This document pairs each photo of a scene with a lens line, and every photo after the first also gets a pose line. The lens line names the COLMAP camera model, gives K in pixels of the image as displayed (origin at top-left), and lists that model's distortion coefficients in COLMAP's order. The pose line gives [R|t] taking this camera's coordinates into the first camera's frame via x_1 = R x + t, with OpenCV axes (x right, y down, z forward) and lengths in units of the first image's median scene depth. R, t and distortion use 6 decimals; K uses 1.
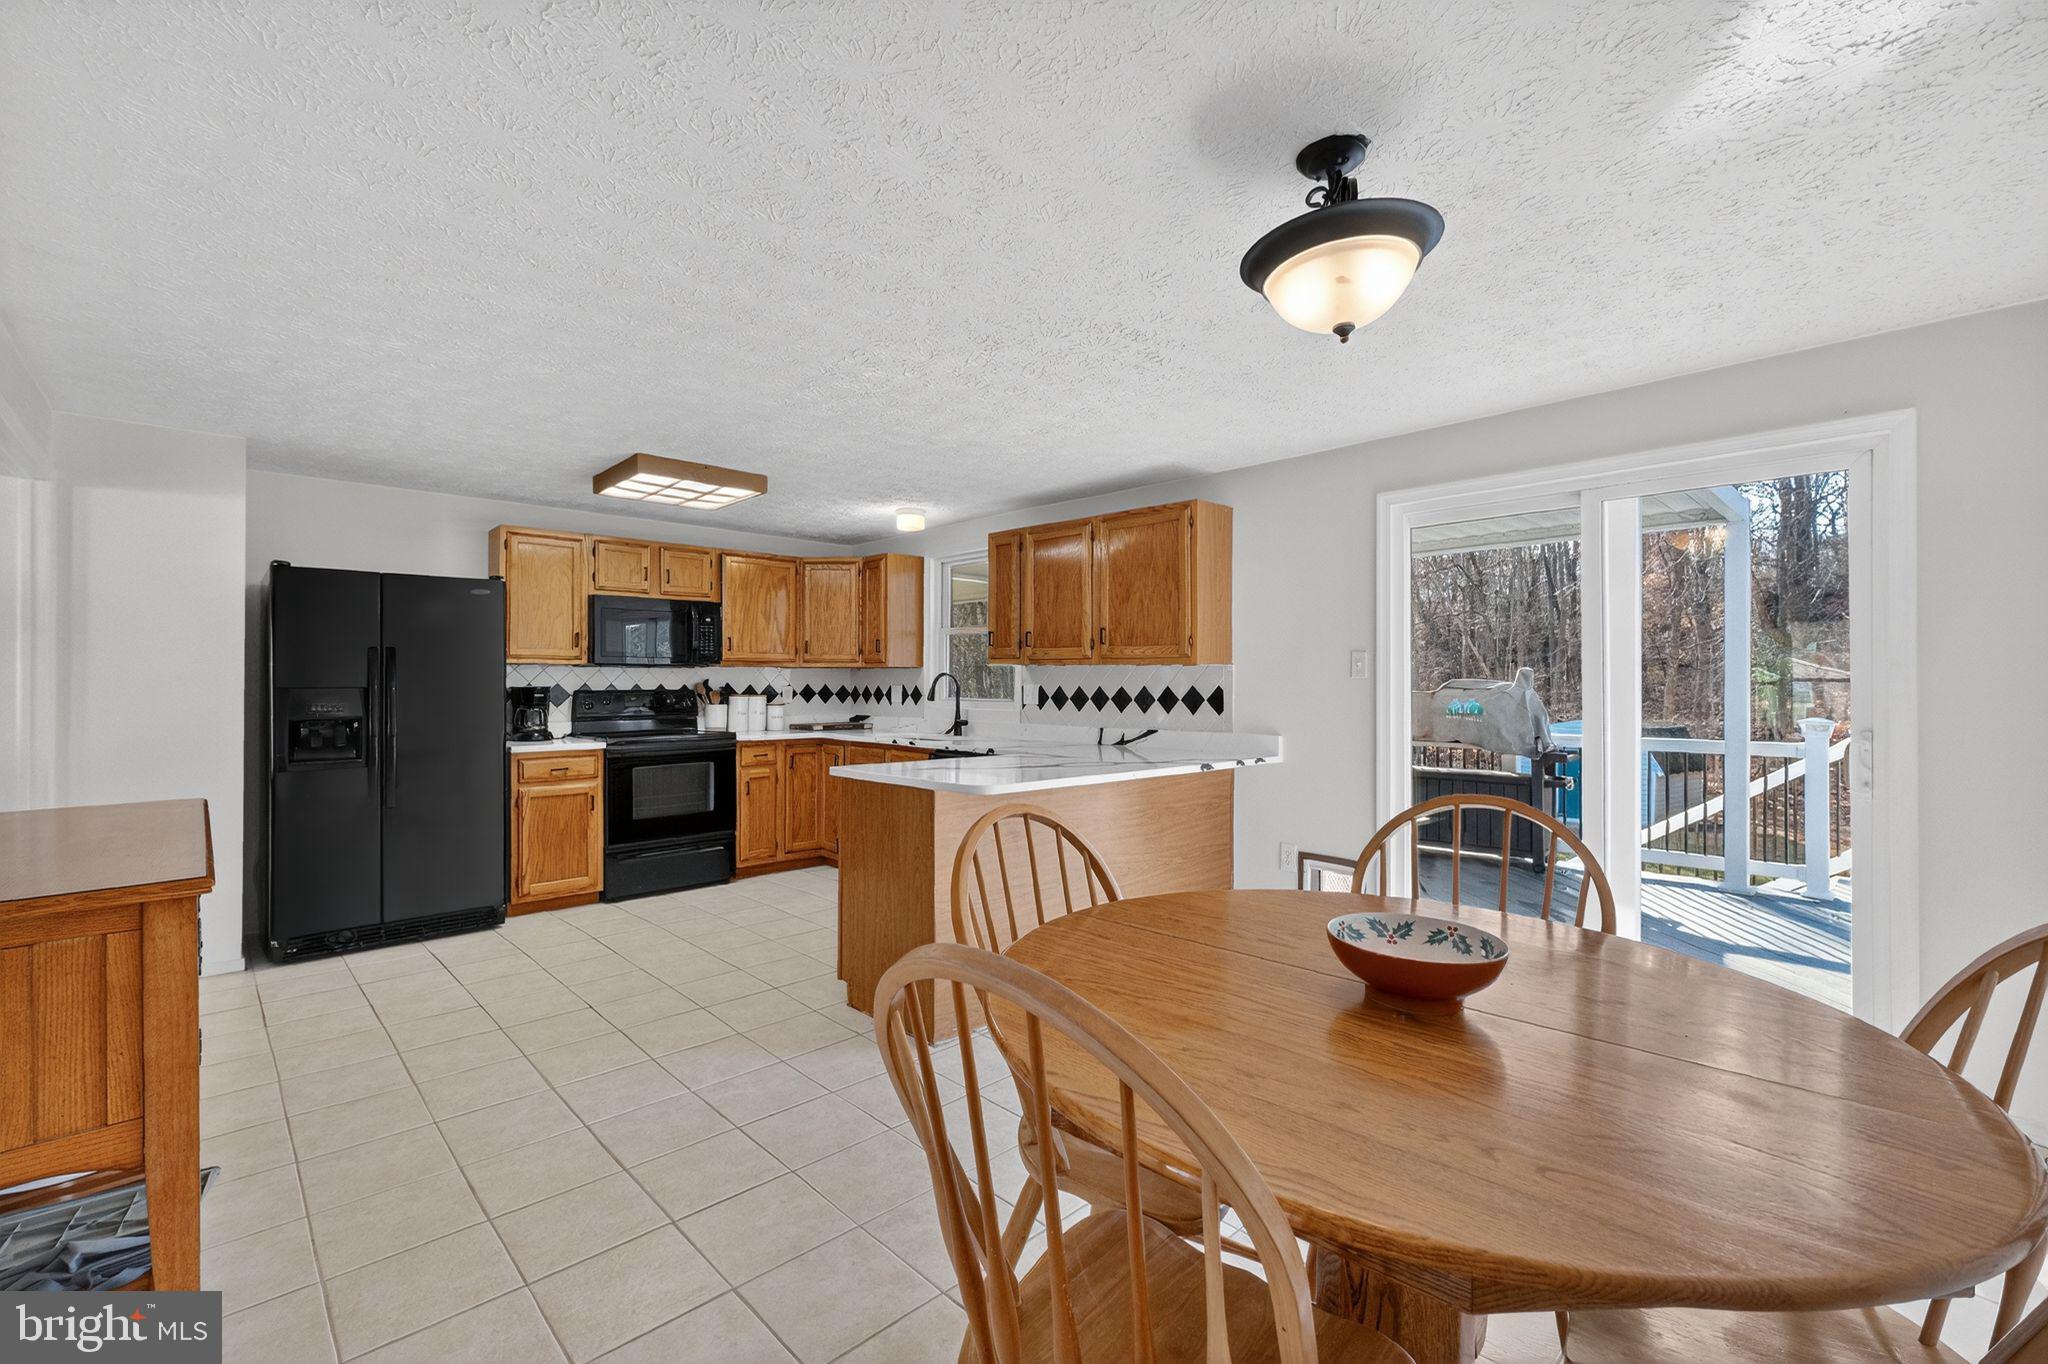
lens RADIAL K [[857.1, 0, 1016.1], [0, 857.1, 679.0], [0, 0, 1]] dist [-0.002665, -0.000627]
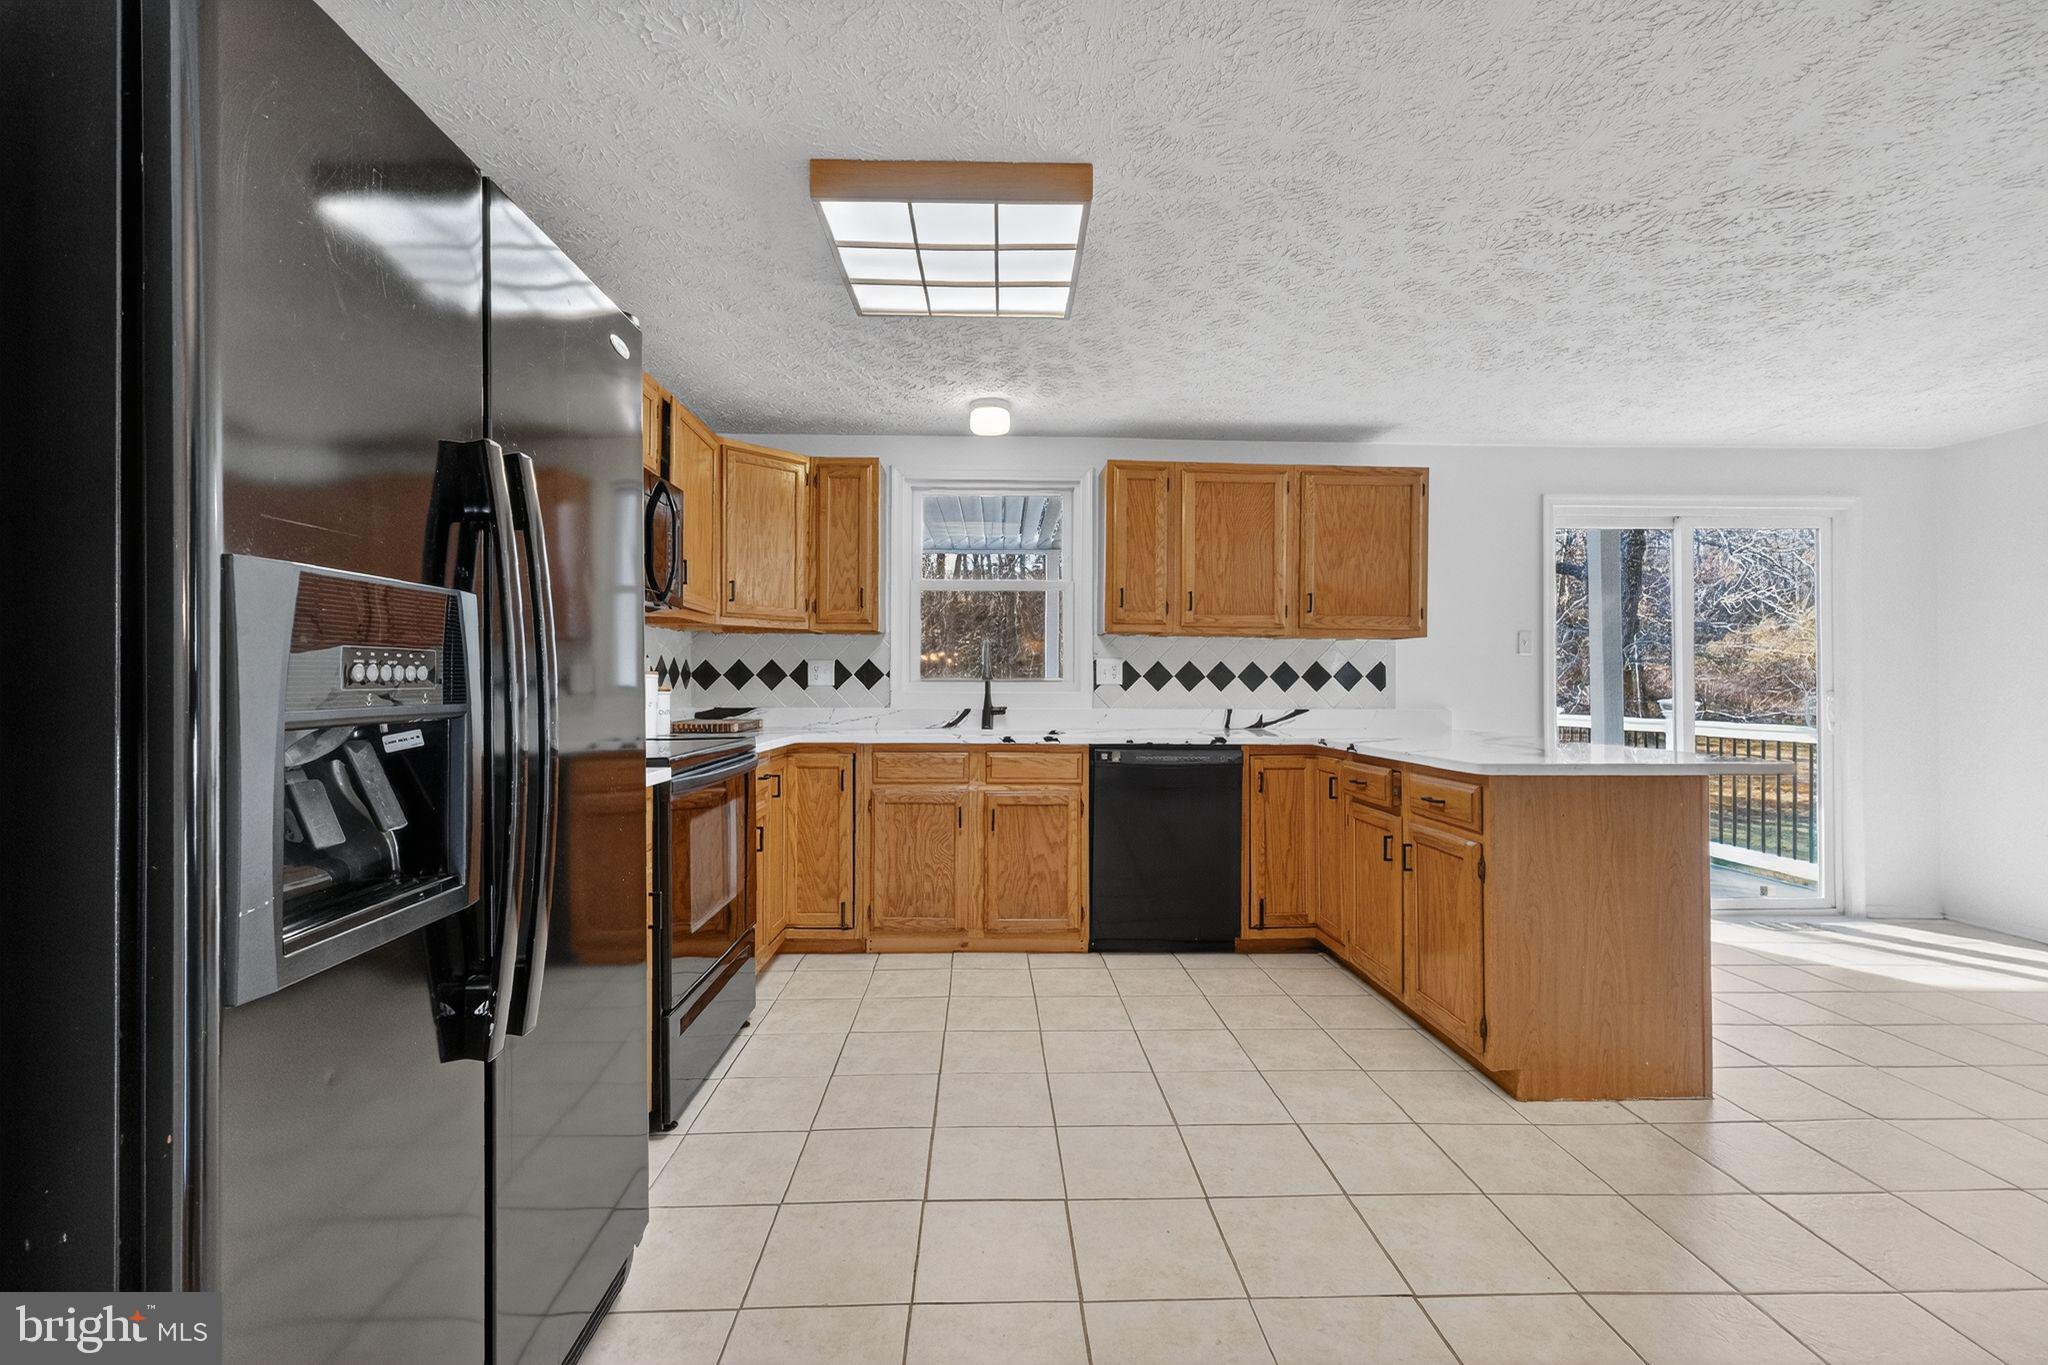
lens RADIAL K [[857.1, 0, 1006.1], [0, 857.1, 672.3], [0, 0, 1]] dist [-0.002665, -0.000627]
pose [[0.671923, 0.010484, 0.740547, -0.650989], [-0.005994, 0.999944, -0.008718, 0.026421], [-0.740597, 0.001419, 0.671948, 0.547489]]
